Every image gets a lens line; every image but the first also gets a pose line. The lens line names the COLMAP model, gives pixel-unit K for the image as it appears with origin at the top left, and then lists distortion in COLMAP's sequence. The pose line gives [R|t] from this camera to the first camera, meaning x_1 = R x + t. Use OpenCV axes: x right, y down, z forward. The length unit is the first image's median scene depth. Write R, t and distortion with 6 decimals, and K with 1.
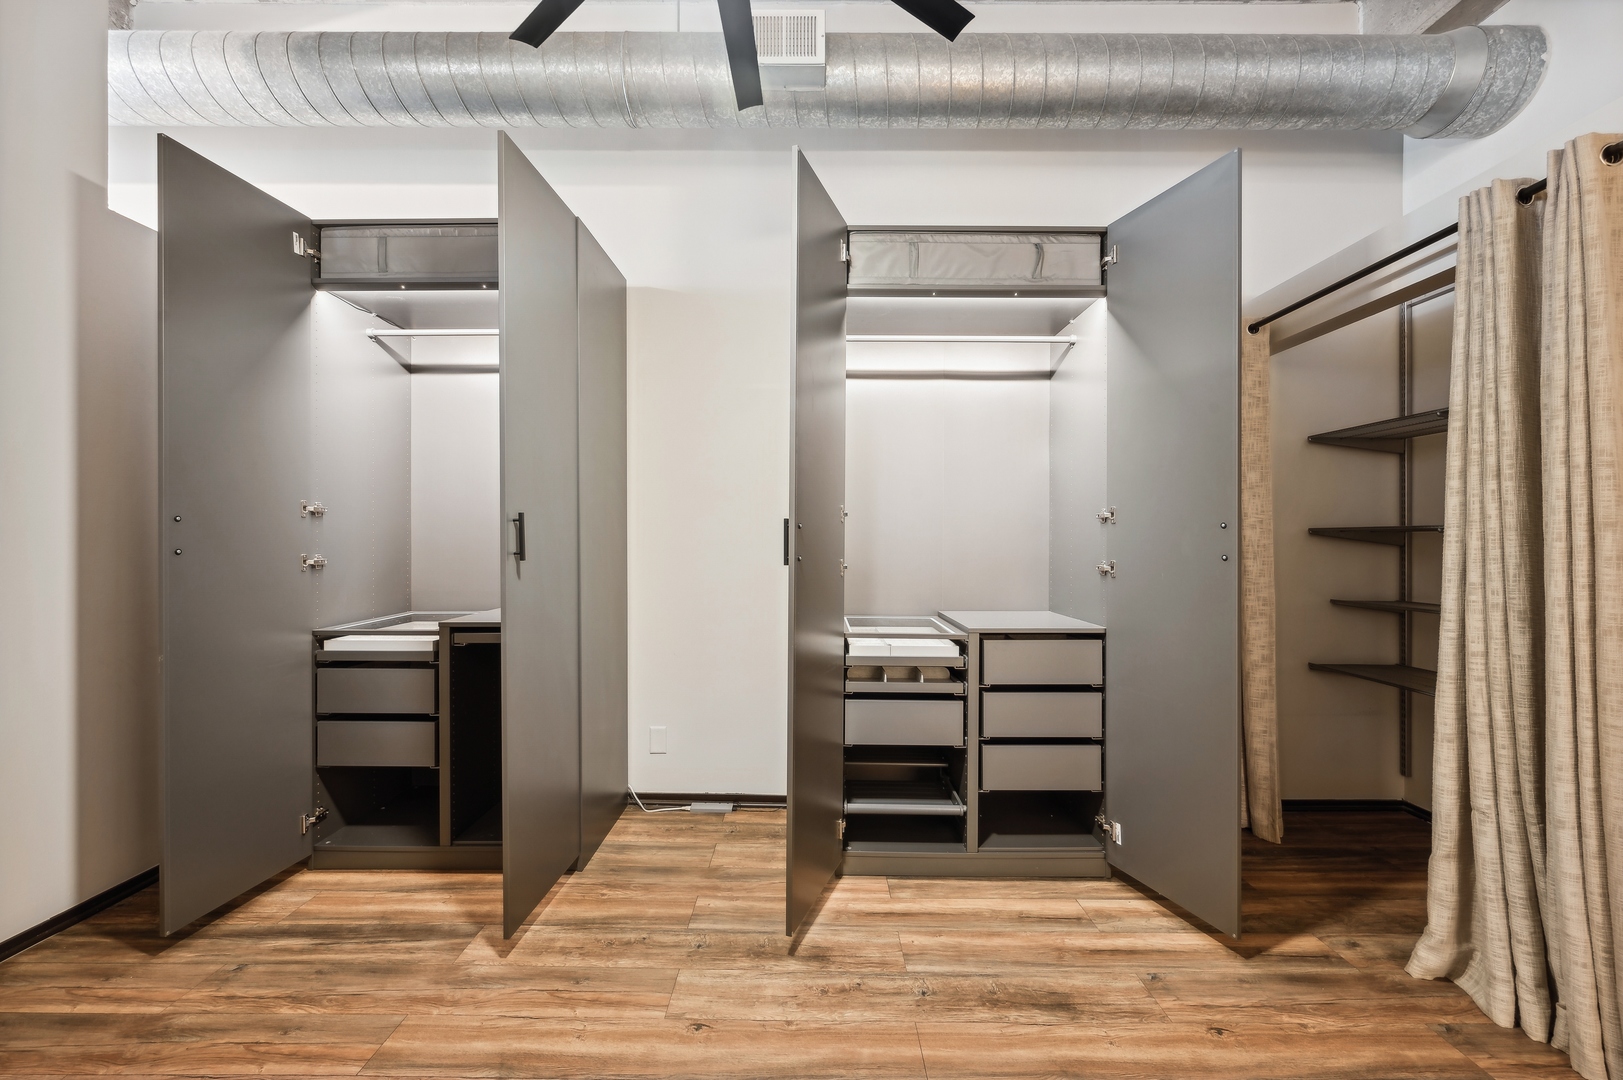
lens RADIAL K [[648.7, 0, 808.8], [0, 648.7, 536.6], [0, 0, 1]] dist [-0.003380, 0.001013]
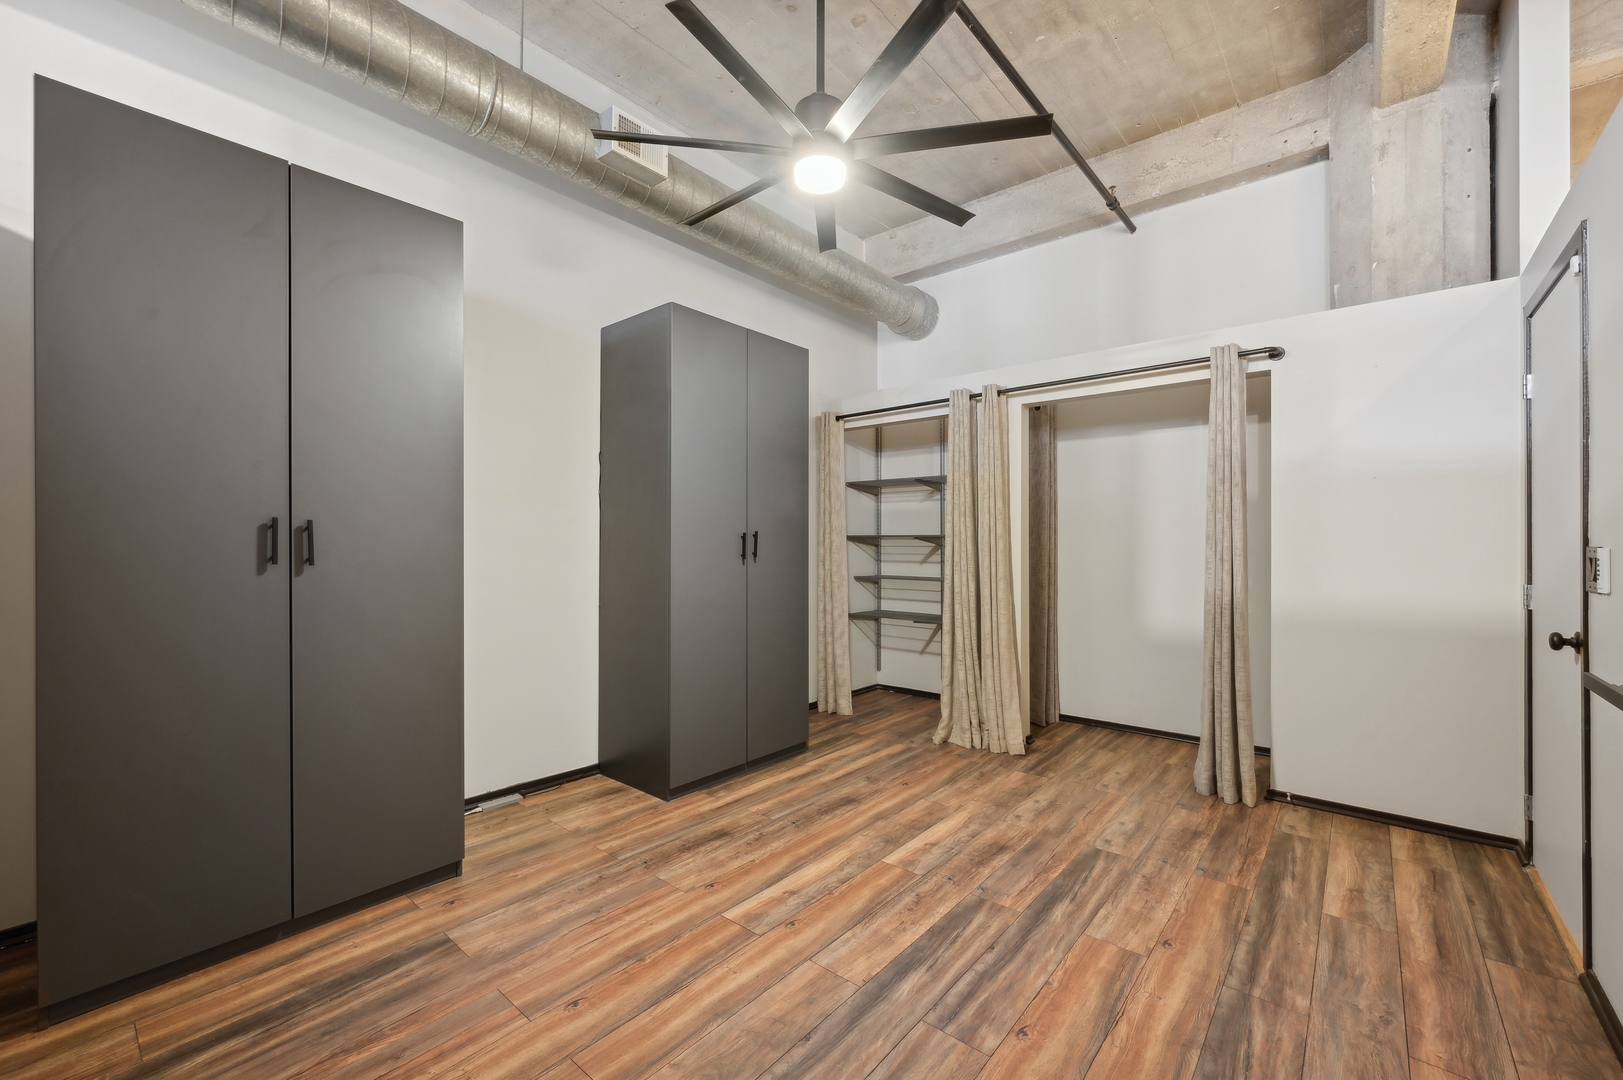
lens RADIAL K [[648.7, 0, 813.1], [0, 648.7, 544.1], [0, 0, 1]] dist [-0.003380, 0.001013]
pose [[0.645989, -0.005665, 0.763326, -0.944301], [-0.001756, 0.999959, 0.008908, -0.009735], [-0.763345, -0.007095, 0.645952, -0.078604]]
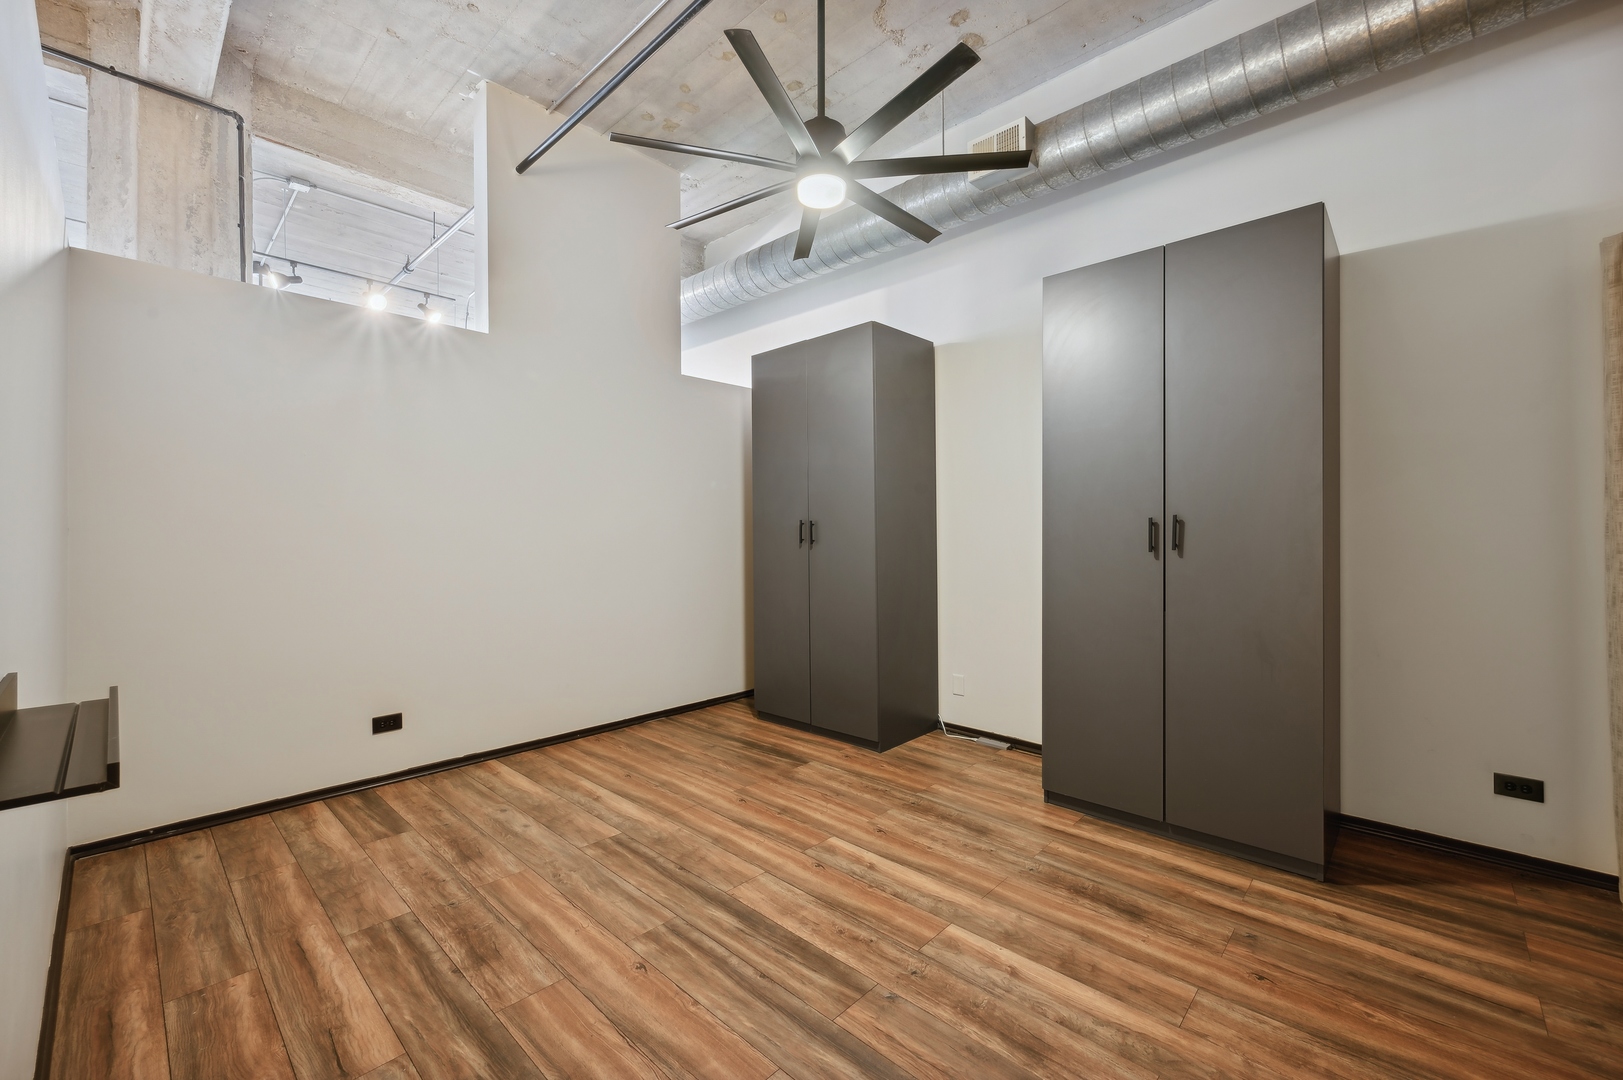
lens RADIAL K [[648.7, 0, 814.7], [0, 648.7, 533.9], [0, 0, 1]] dist [-0.003380, 0.001013]
pose [[0.739495, -0.005386, -0.673140, 0.690478], [0.008961, 0.999958, 0.001844, 0.000710], [0.673102, -0.007395, 0.739513, -0.269795]]
